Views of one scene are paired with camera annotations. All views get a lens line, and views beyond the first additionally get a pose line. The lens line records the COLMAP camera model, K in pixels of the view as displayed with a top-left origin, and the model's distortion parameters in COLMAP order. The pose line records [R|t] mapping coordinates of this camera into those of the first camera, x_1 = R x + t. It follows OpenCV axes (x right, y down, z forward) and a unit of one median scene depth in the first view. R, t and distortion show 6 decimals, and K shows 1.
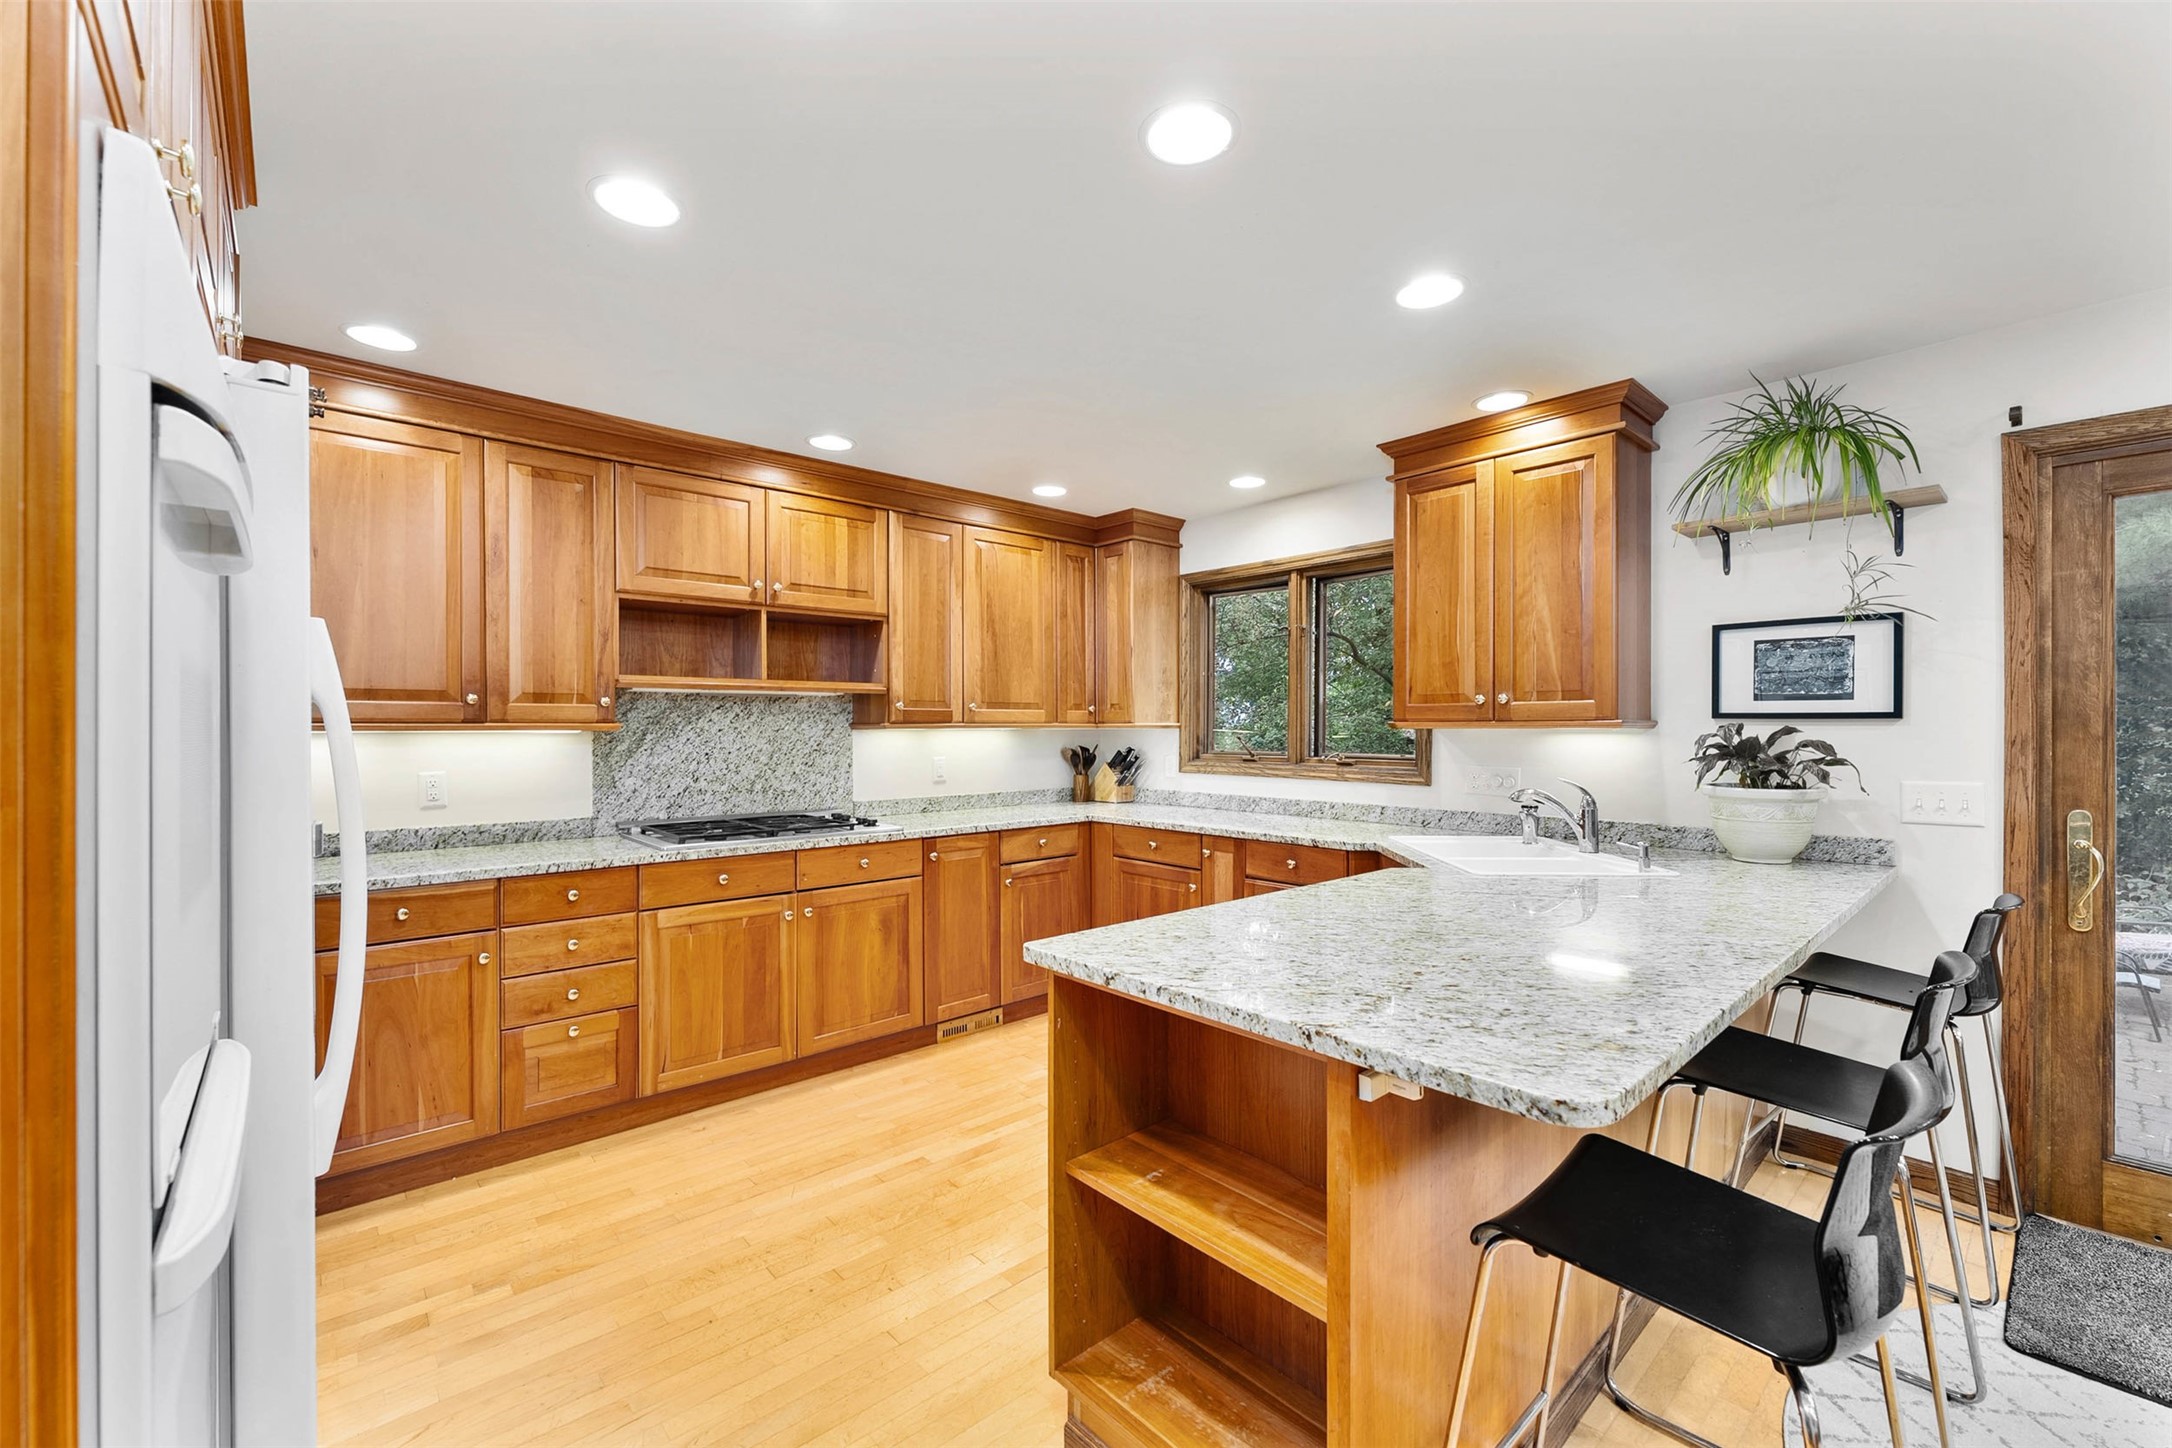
lens RADIAL K [[881.4, 0, 1097.3], [0, 881.4, 728.2], [0, 0, 1]] dist [0.001214, -0.000448]
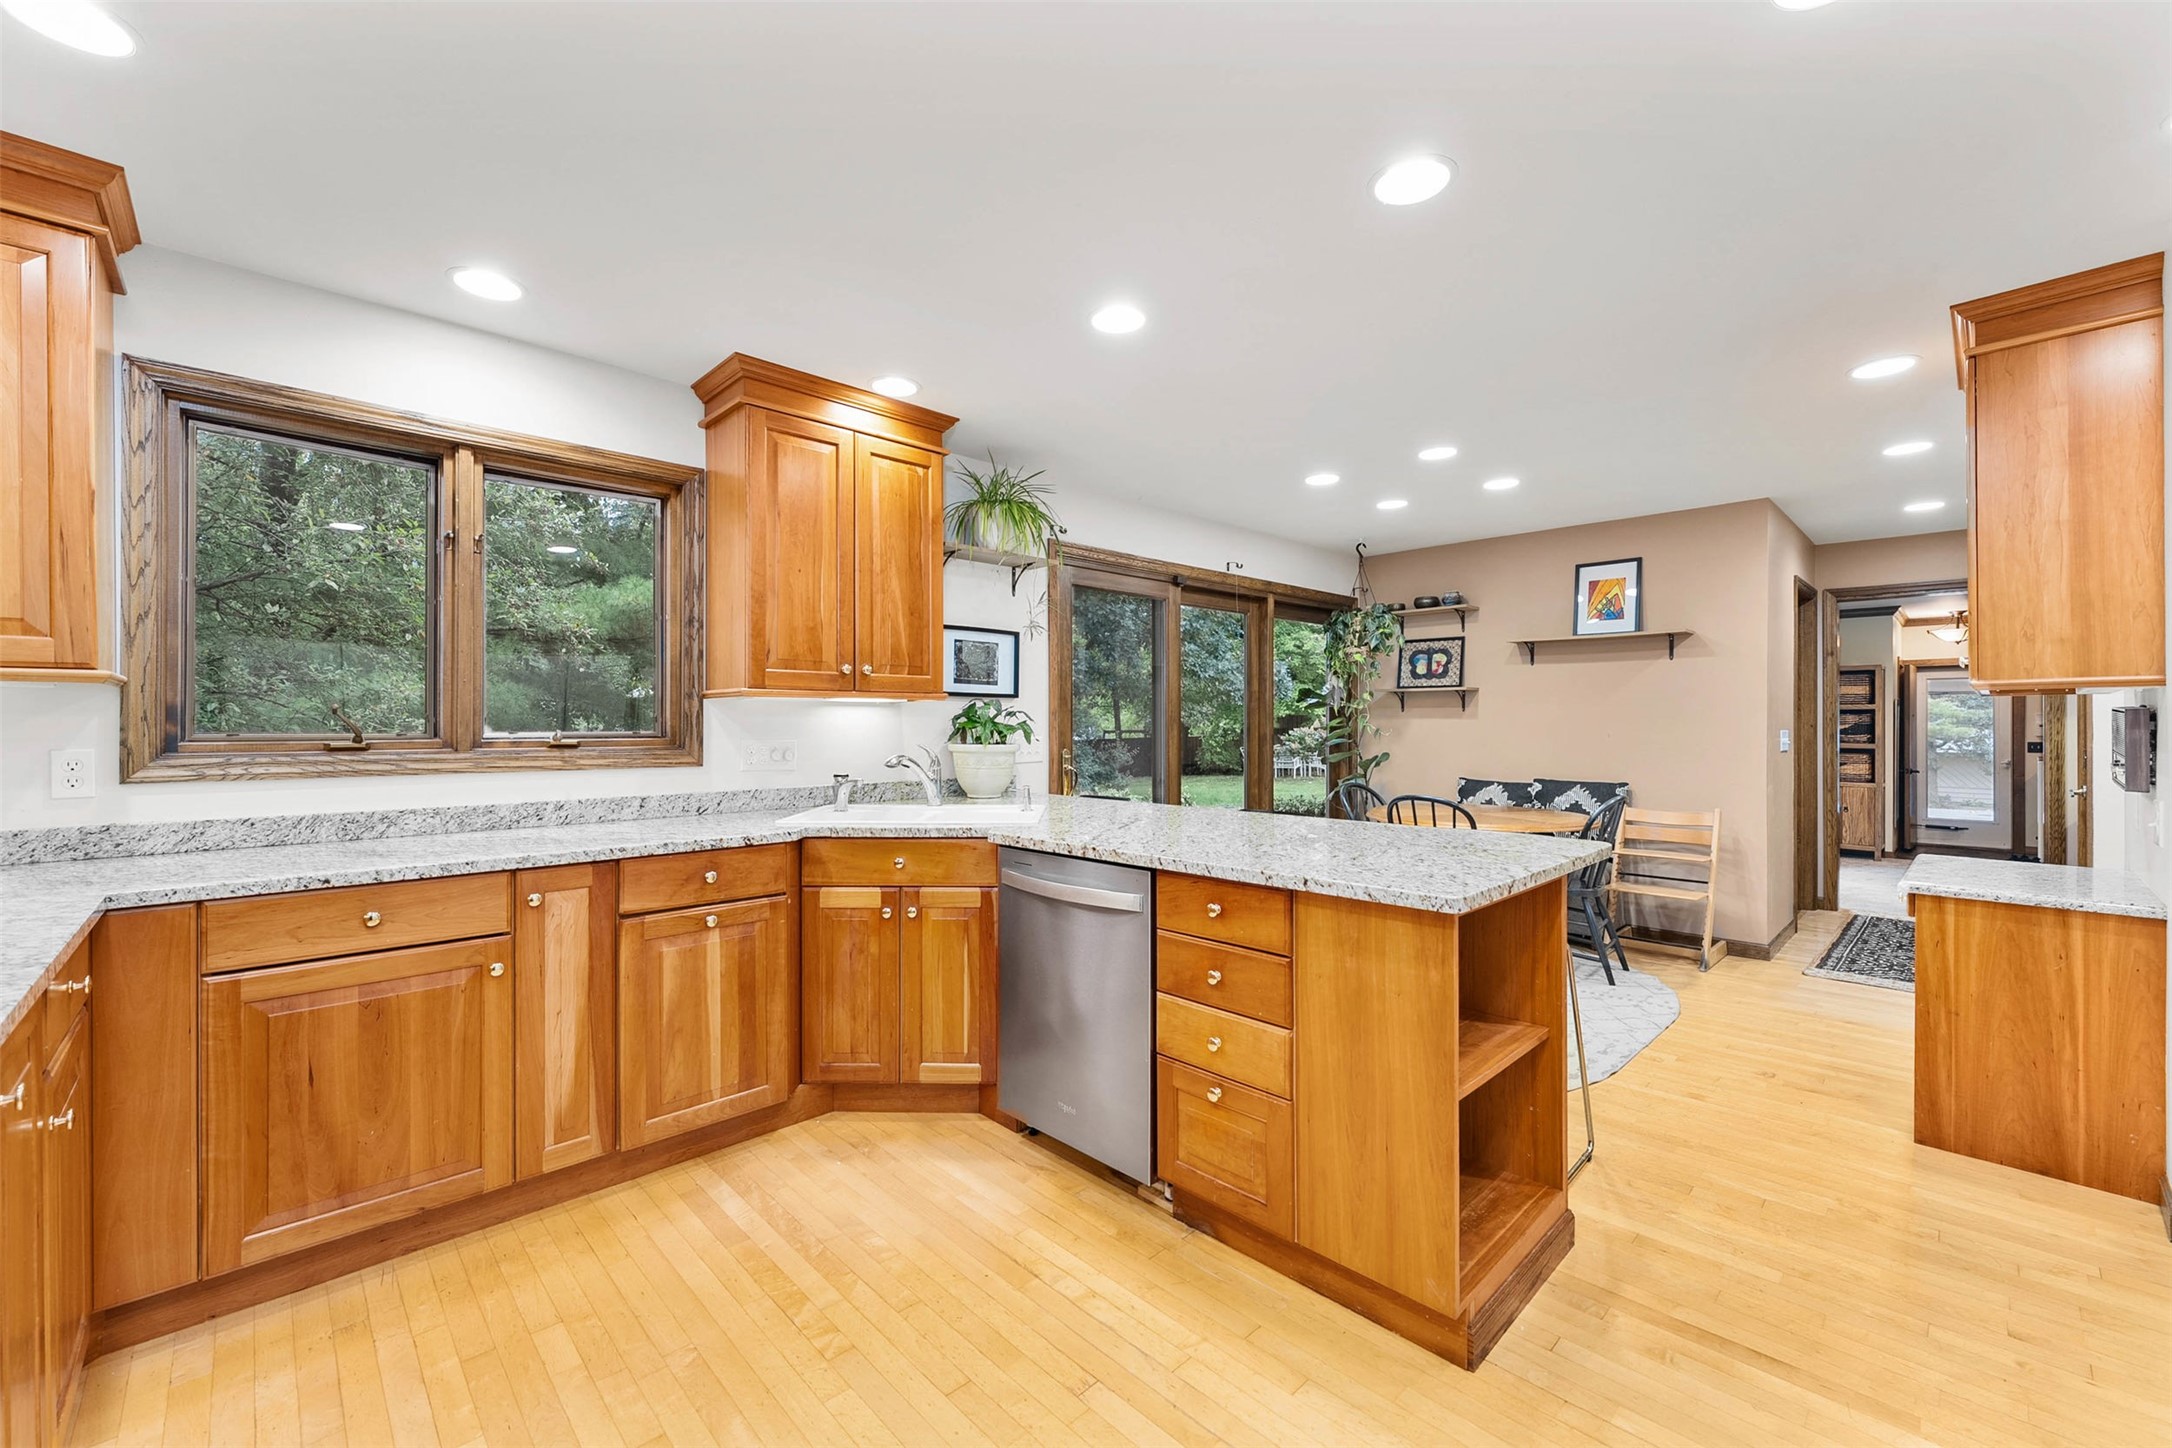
lens RADIAL K [[881.4, 0, 1059.0], [0, 881.4, 728.5], [0, 0, 1]] dist [0.001214, -0.000448]
pose [[-0.019797, -0.002086, 0.999802, -0.582507], [0.002469, 0.999995, 0.002135, 0.033497], [-0.999801, 0.002511, -0.019792, 0.808642]]
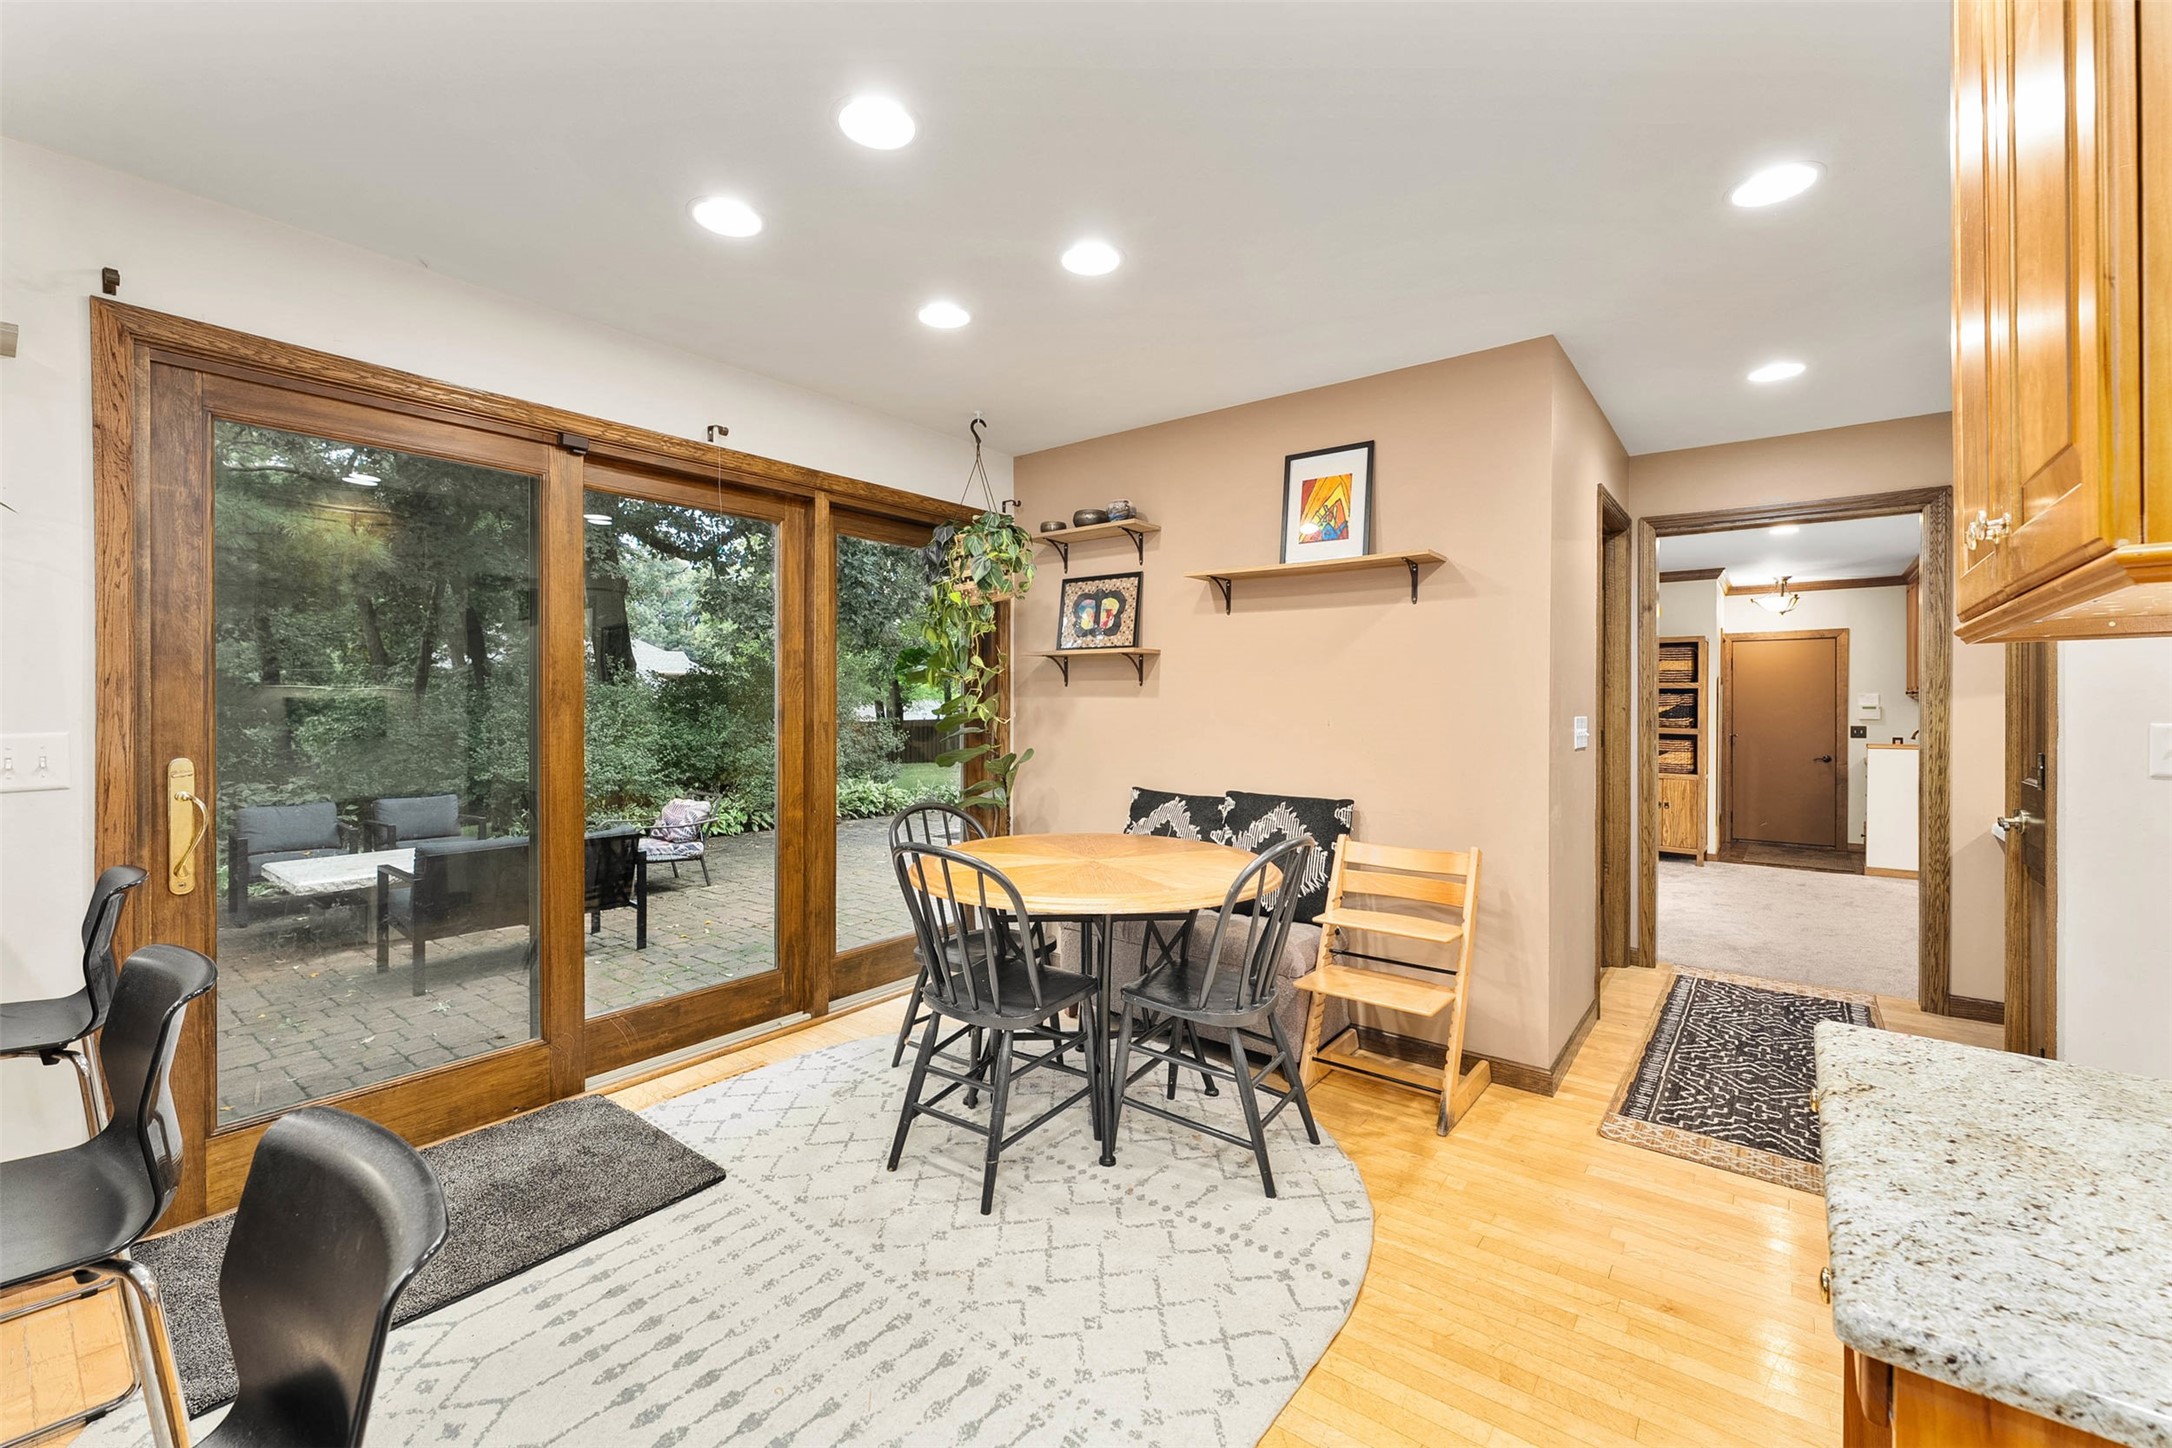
lens RADIAL K [[881.4, 0, 1069.8], [0, 881.4, 707.3], [0, 0, 1]] dist [0.001214, -0.000448]
pose [[-0.151970, -0.002744, 0.988381, 0.077809], [-0.000278, 0.999996, 0.002733, 0.030044], [-0.988385, 0.000141, -0.151970, 0.193857]]
